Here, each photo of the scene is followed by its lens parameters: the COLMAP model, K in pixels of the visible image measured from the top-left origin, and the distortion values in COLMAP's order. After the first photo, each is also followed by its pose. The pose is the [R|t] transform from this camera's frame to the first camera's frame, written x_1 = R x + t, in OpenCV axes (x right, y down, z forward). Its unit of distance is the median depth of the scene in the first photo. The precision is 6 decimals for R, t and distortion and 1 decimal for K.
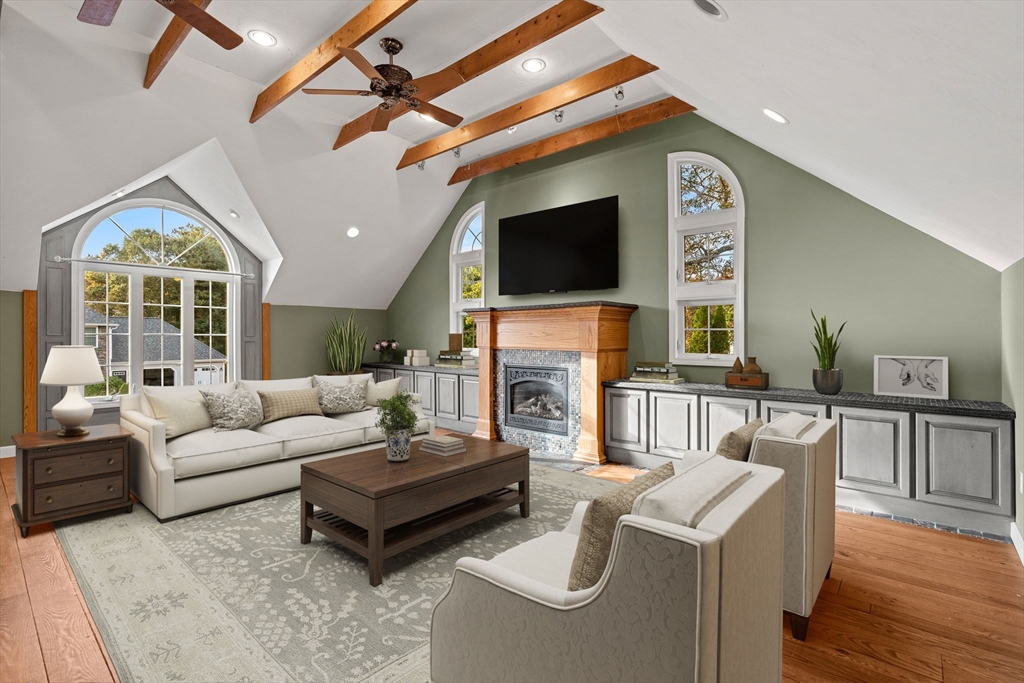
lens RADIAL K [[470.2, 0, 515.4], [0, 470.2, 337.3], [0, 0, 1]] dist [-0.003600, 0.000047]
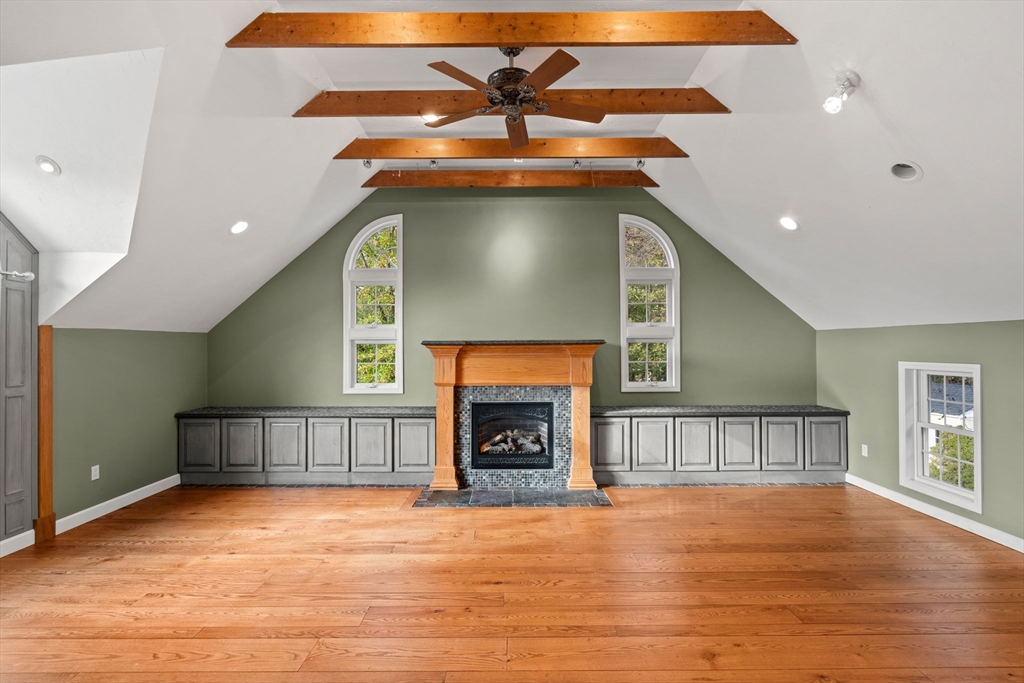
lens RADIAL K [[470.2, 0, 512.4], [0, 470.2, 341.0], [0, 0, 1]] dist [-0.003600, 0.000047]
pose [[0.758474, 0.000898, 0.651703, -0.640494], [0.007521, 0.999920, -0.010131, -0.060242], [-0.651660, 0.012586, 0.758407, 0.279931]]
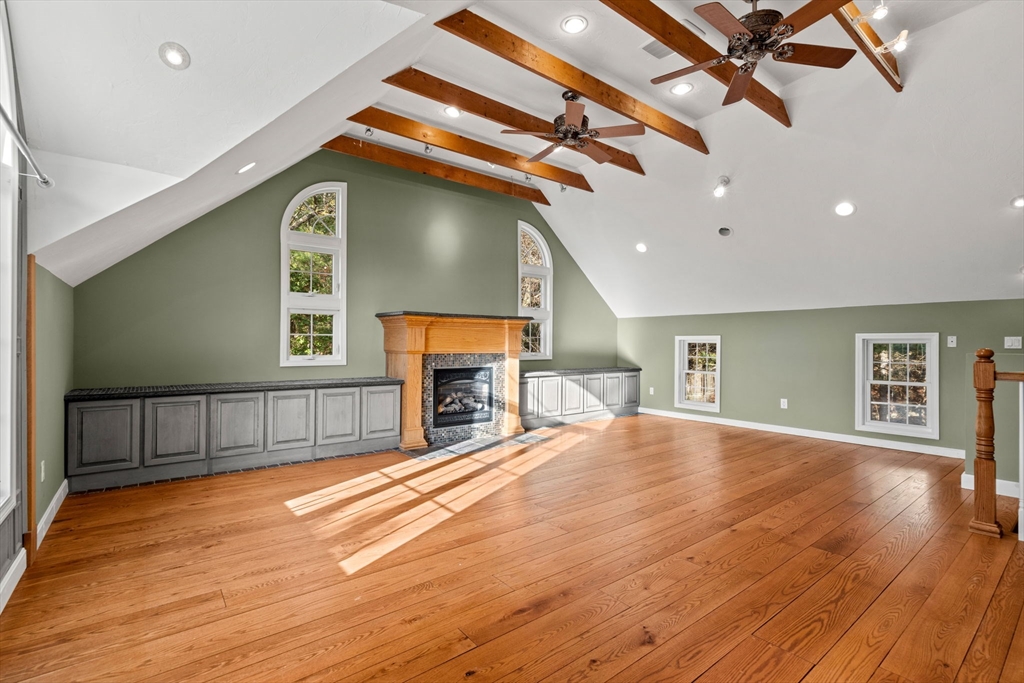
lens RADIAL K [[470.2, 0, 513.7], [0, 470.2, 344.4], [0, 0, 1]] dist [-0.003600, 0.000047]
pose [[0.191031, -0.005524, 0.981569, -1.137935], [-0.003306, 0.999975, 0.006271, -0.003270], [-0.981579, -0.004443, 0.191008, 0.718707]]
